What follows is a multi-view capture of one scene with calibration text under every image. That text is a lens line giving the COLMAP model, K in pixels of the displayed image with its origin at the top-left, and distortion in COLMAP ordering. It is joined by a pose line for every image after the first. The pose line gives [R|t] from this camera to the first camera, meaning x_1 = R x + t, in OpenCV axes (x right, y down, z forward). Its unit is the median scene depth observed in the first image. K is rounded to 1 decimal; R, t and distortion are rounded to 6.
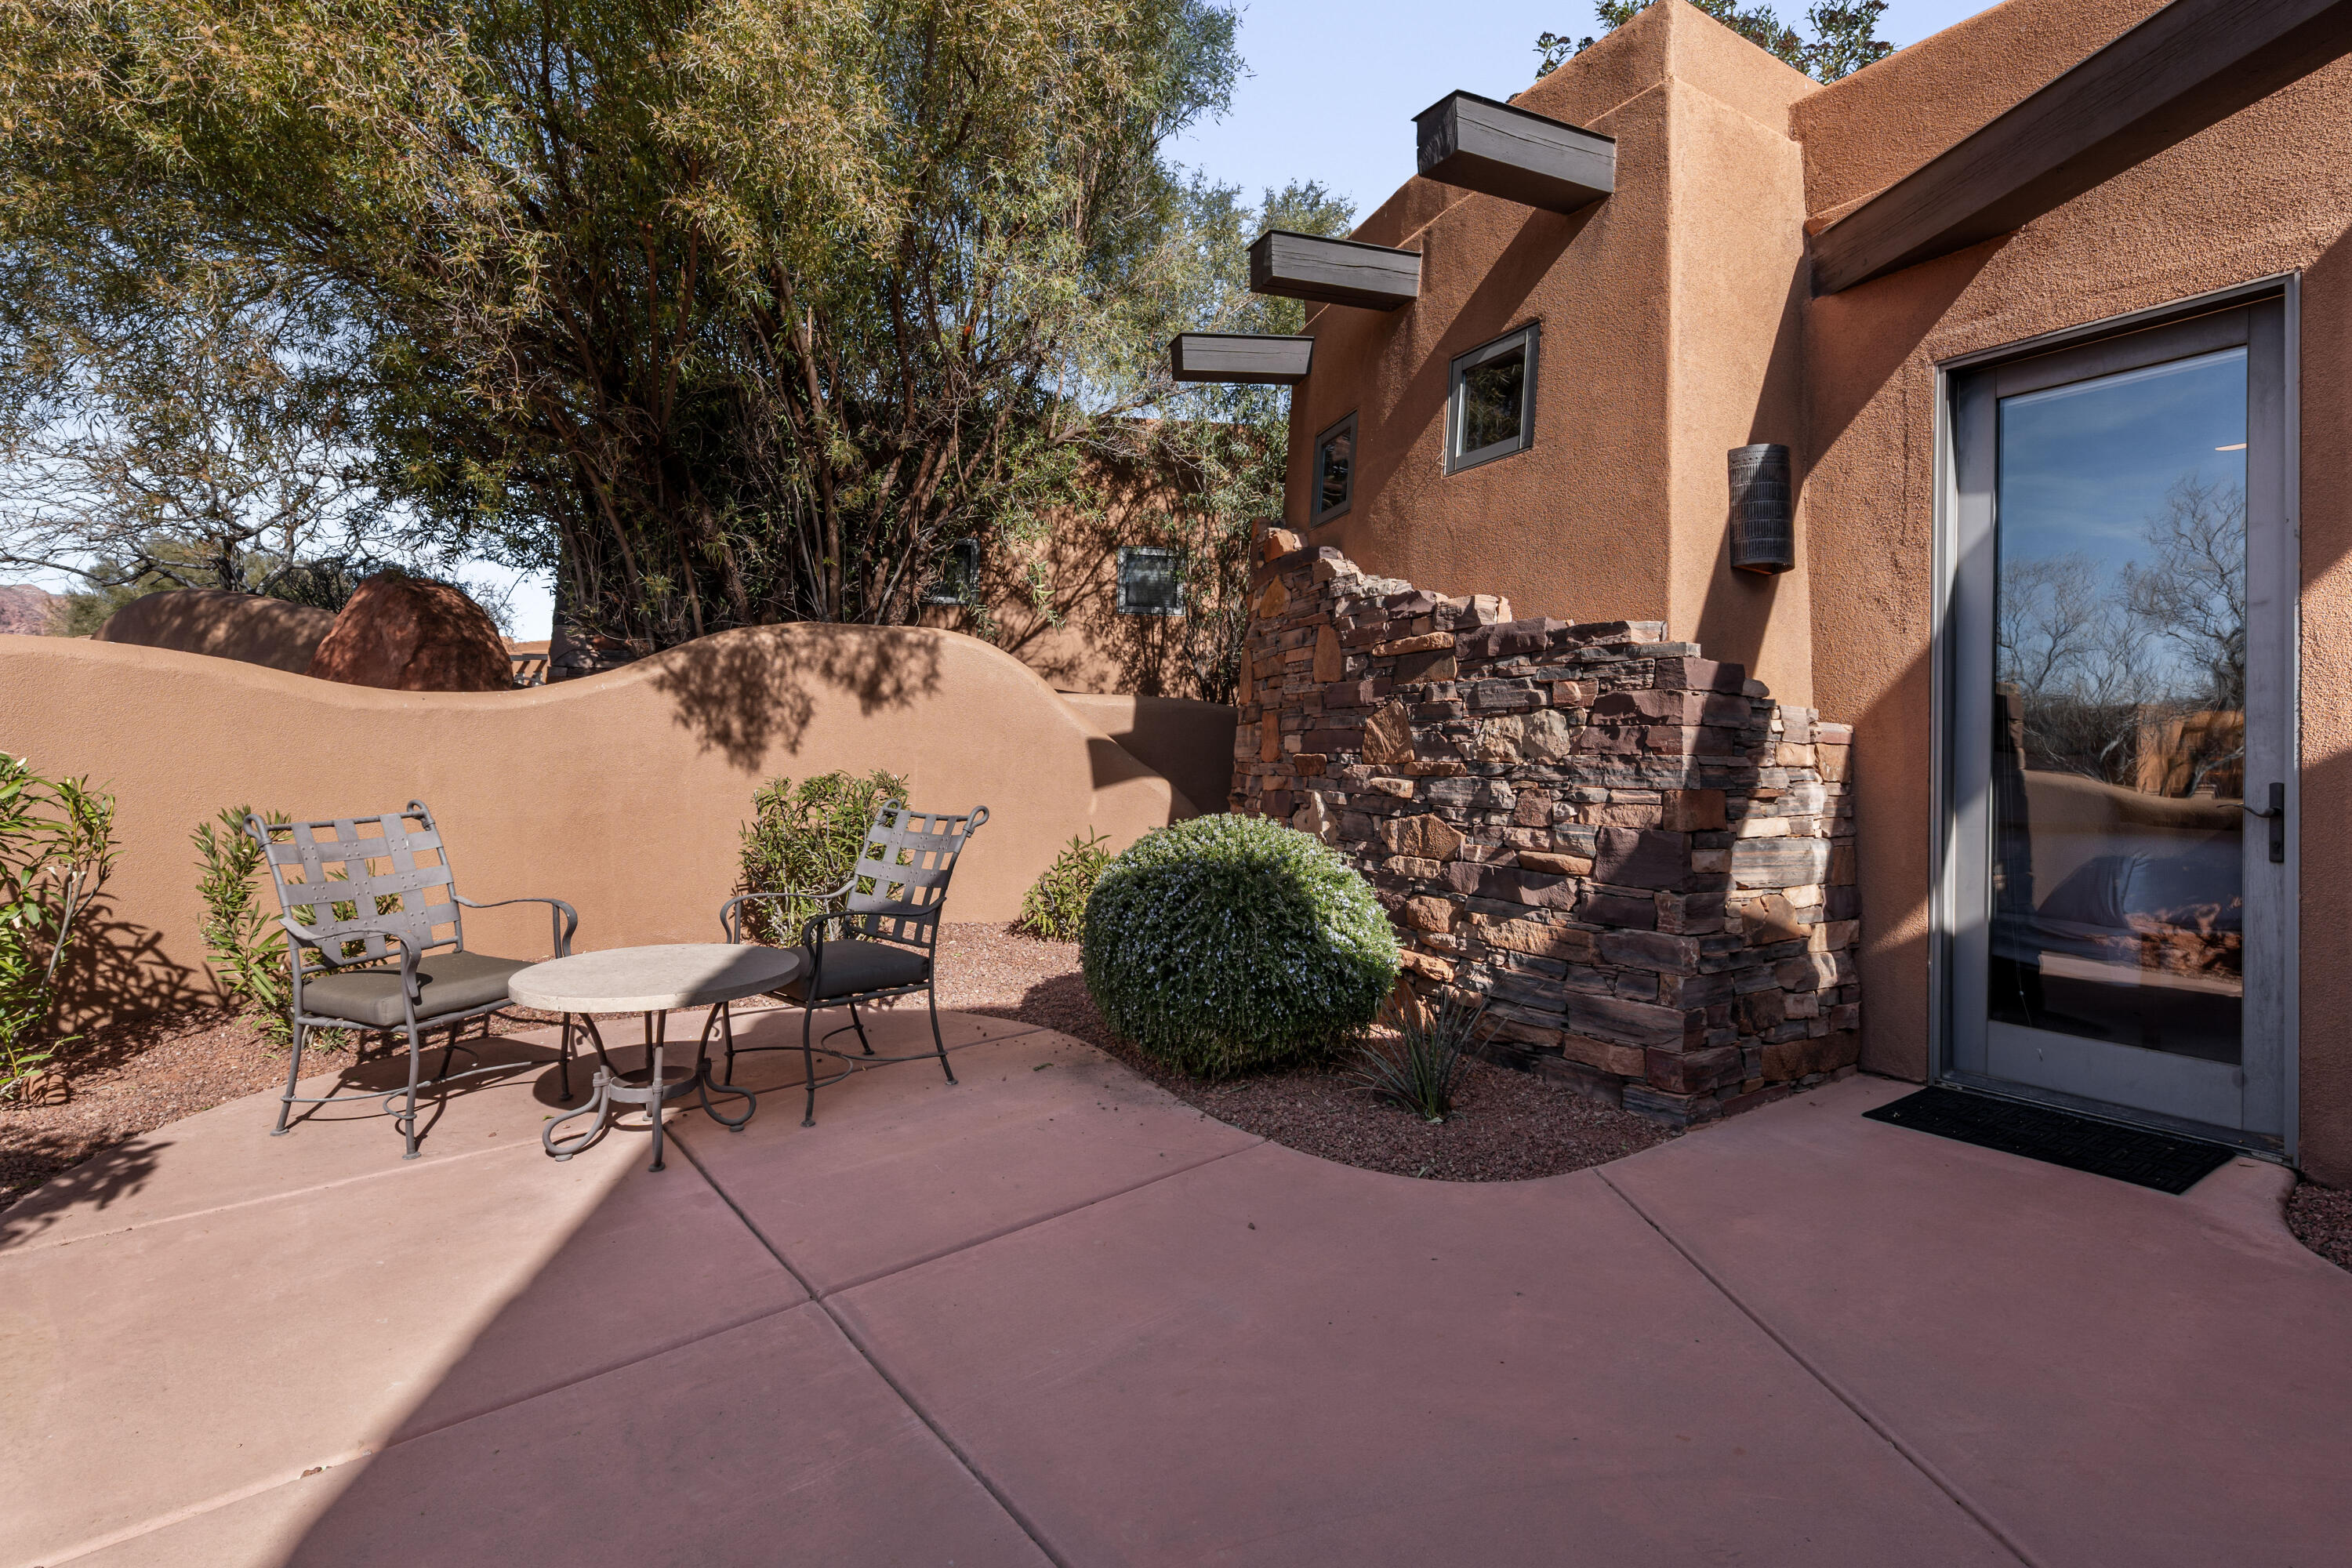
lens RADIAL K [[1140.2, 0, 1172.8], [0, 1140.2, 735.2], [0, 0, 1]] dist [0.000855, 0.000056]
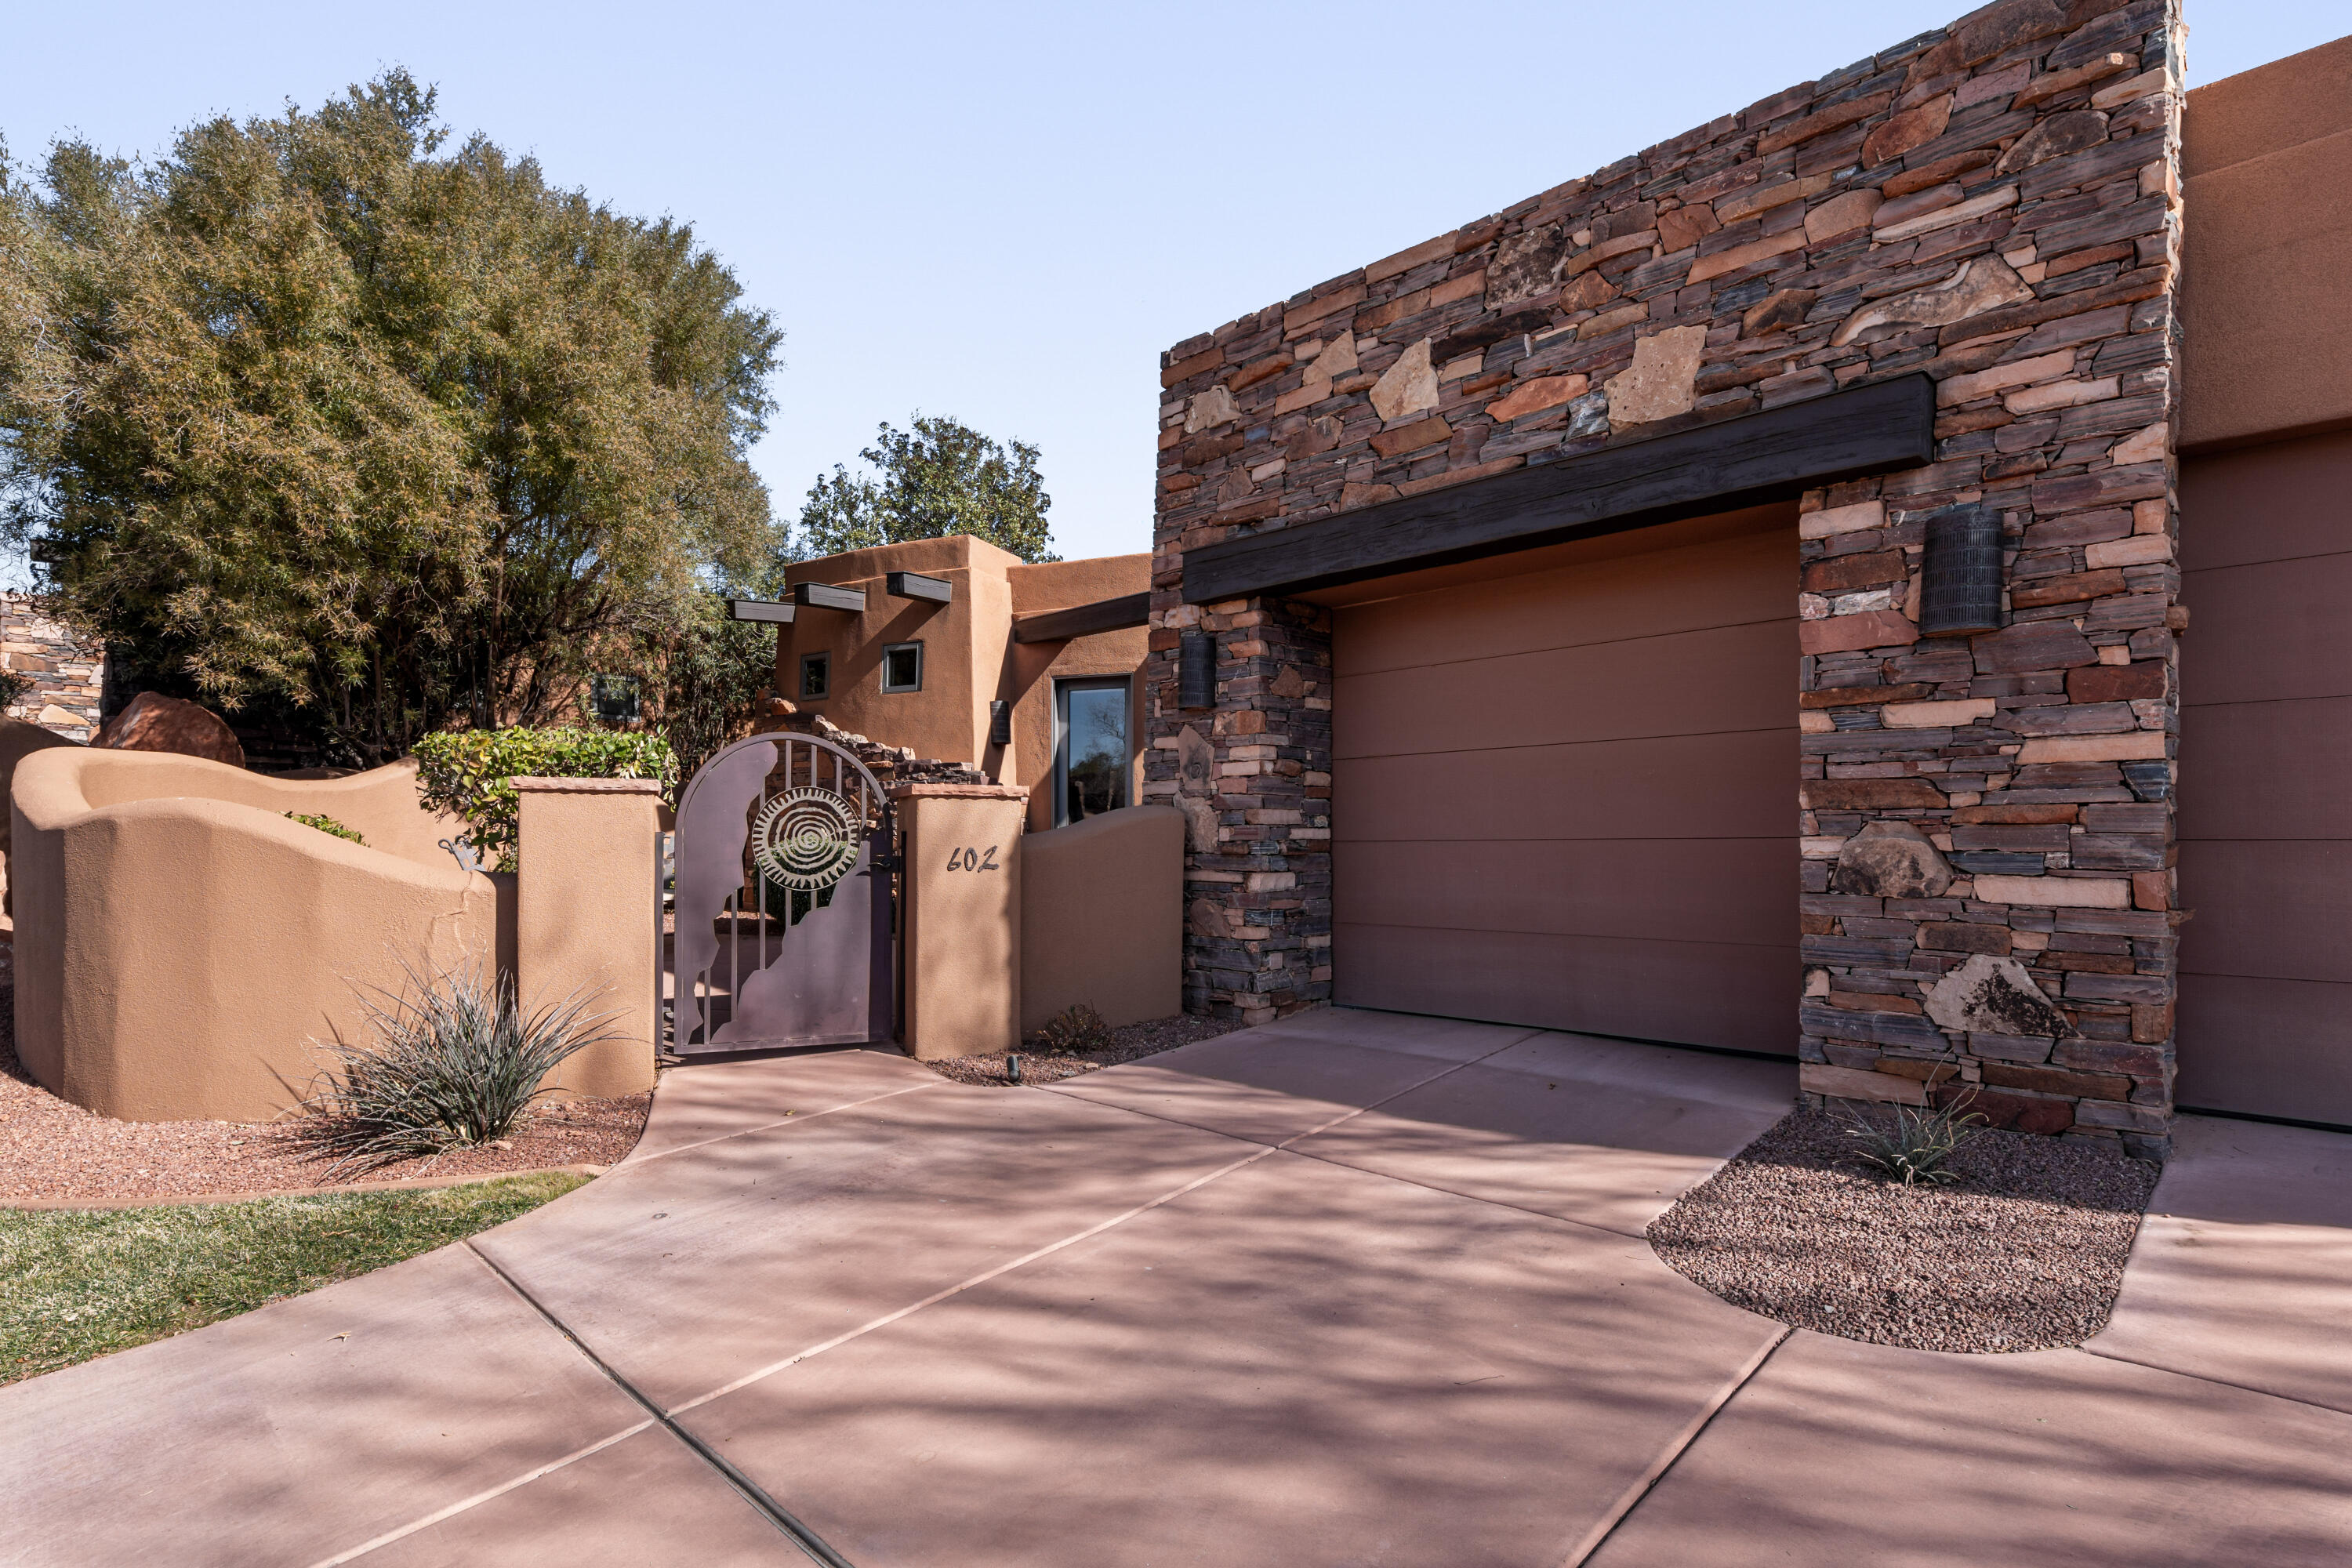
lens RADIAL K [[1166.0, 0, 1177.1], [0, 1166.0, 842.7], [0, 0, 1]] dist [0.001371, 0.000004]
pose [[0.789633, -0.028389, 0.612923, -0.944152], [0.004783, 0.999184, 0.040118, -0.011422], [-0.613561, -0.028747, 0.789124, -1.604266]]
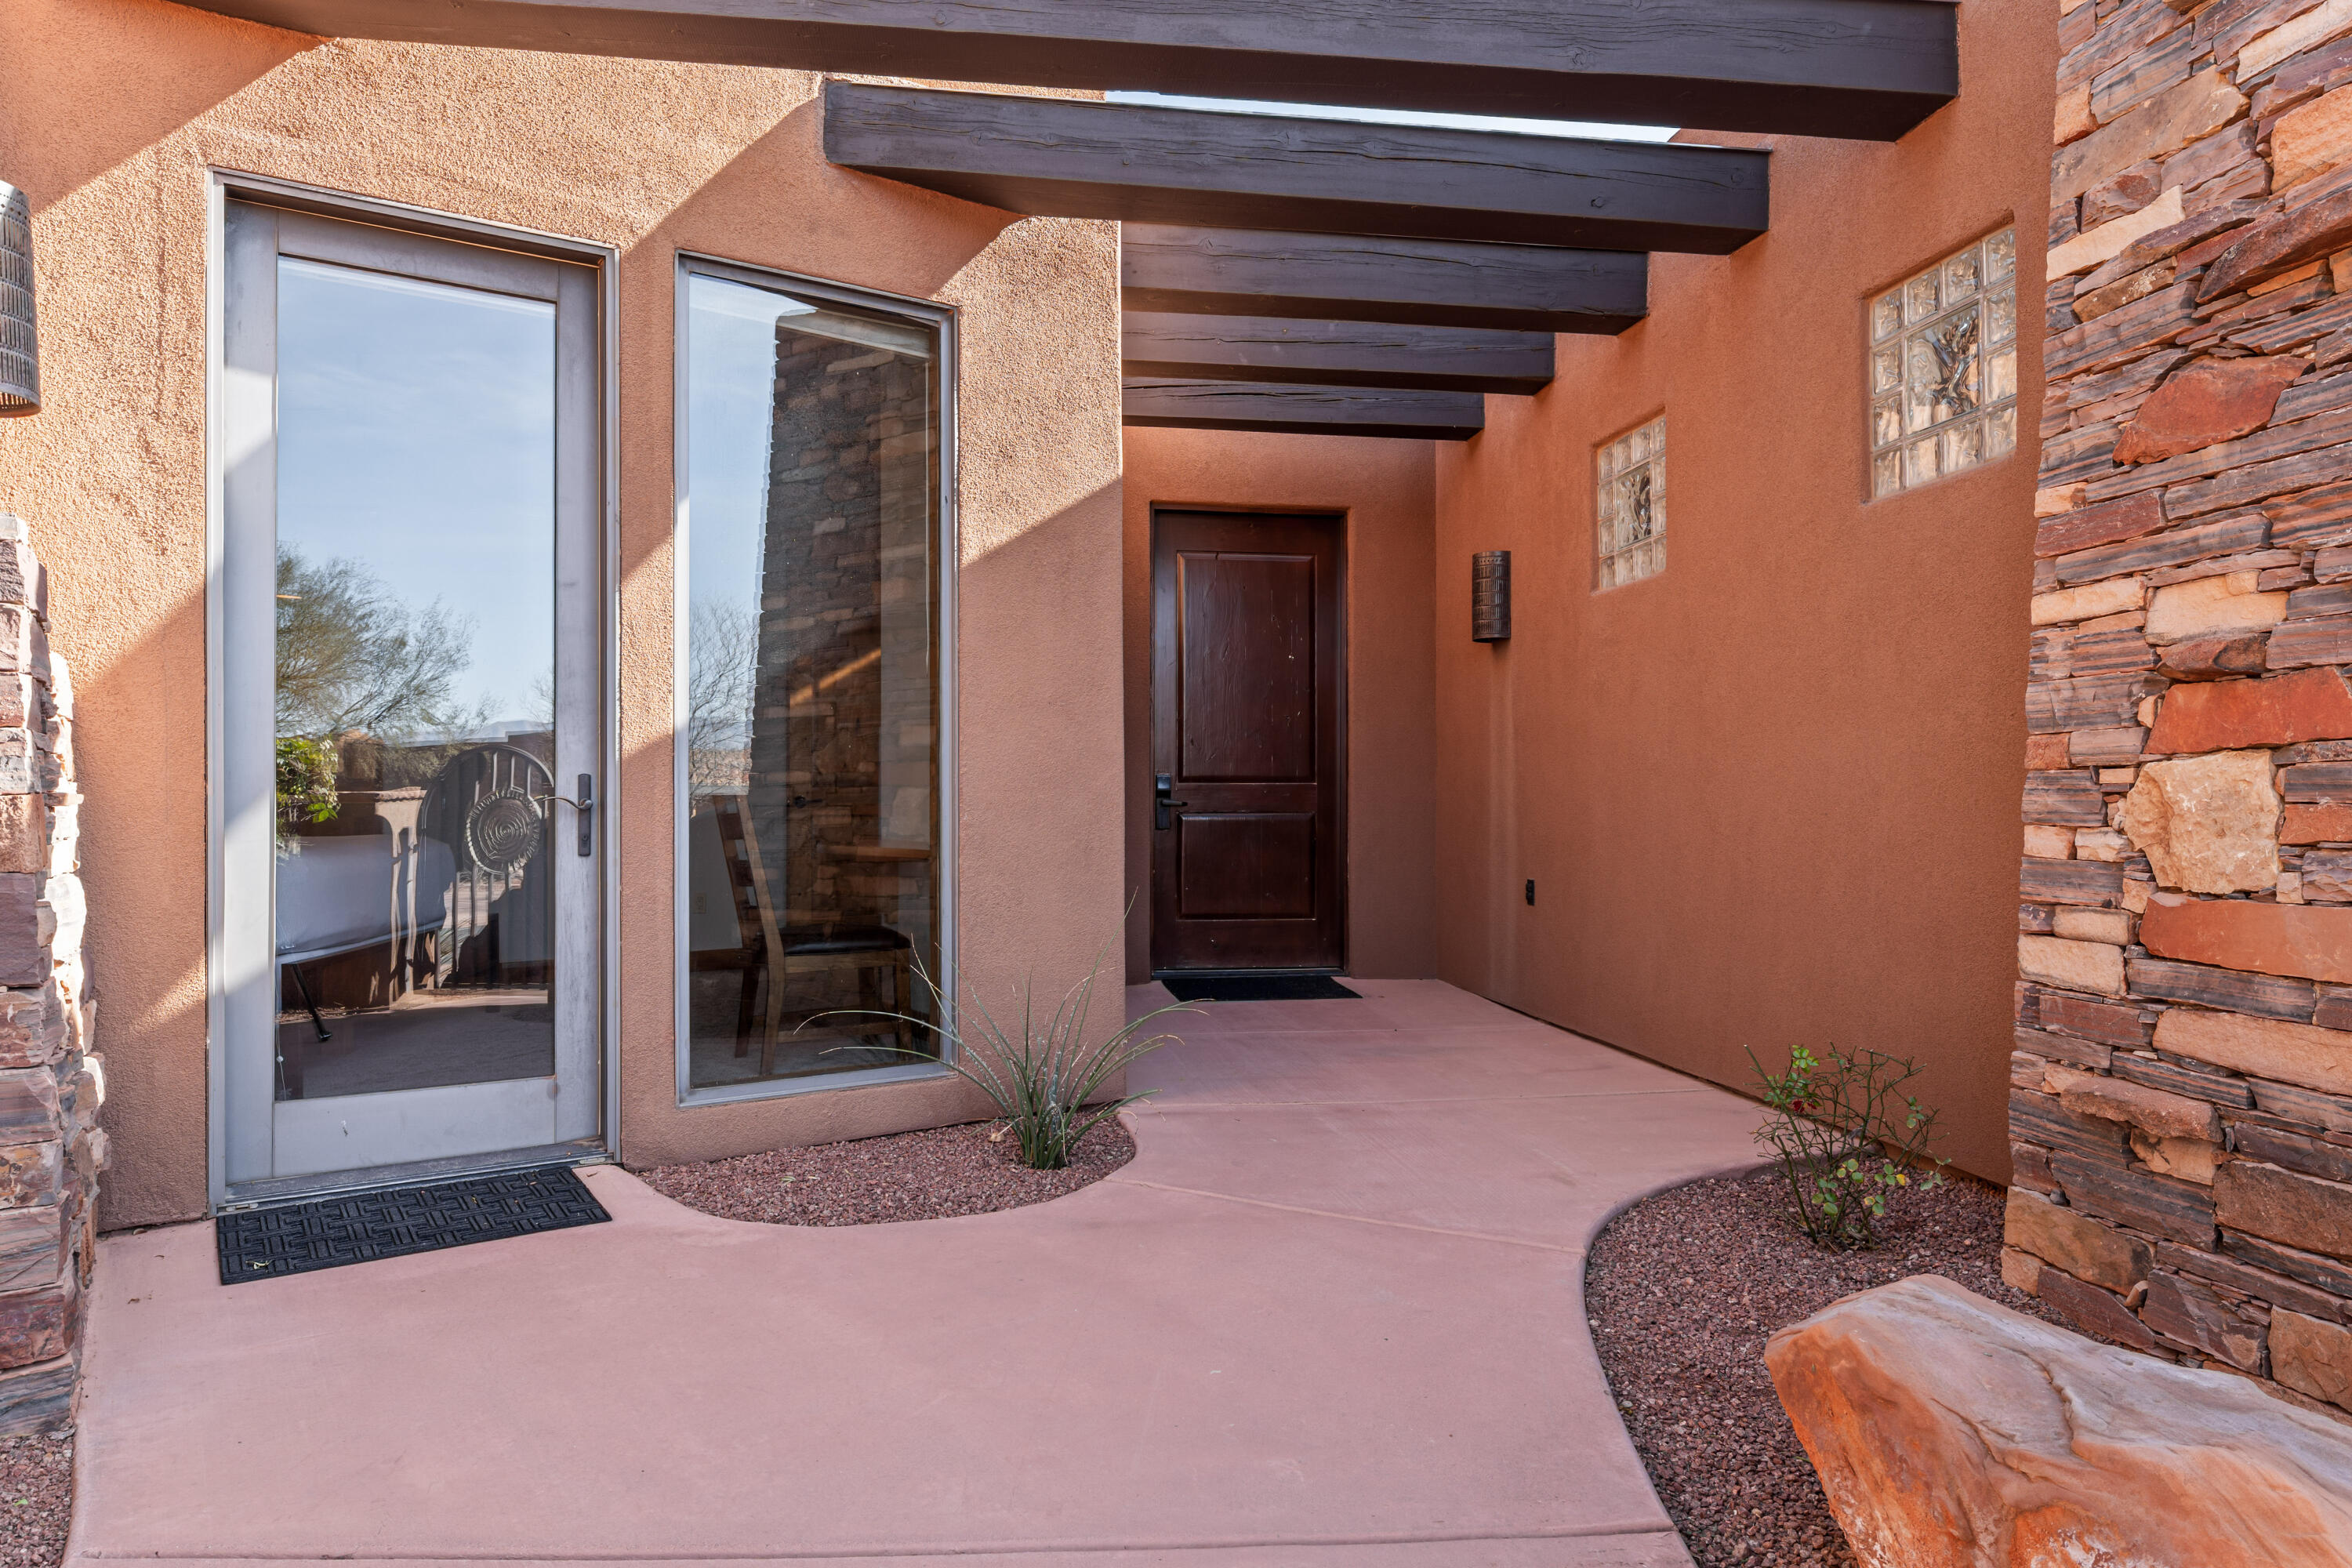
lens RADIAL K [[1463.6, 0, 1176.0], [0, 1463.6, 784.0], [0, 0, 1]] dist [0.004415, 0.000574]
pose [[-0.026226, -0.014640, 0.999549, -0.226897], [-0.028429, 0.999499, 0.013894, 0.014812], [-0.999252, -0.028052, -0.026629, 0.427658]]
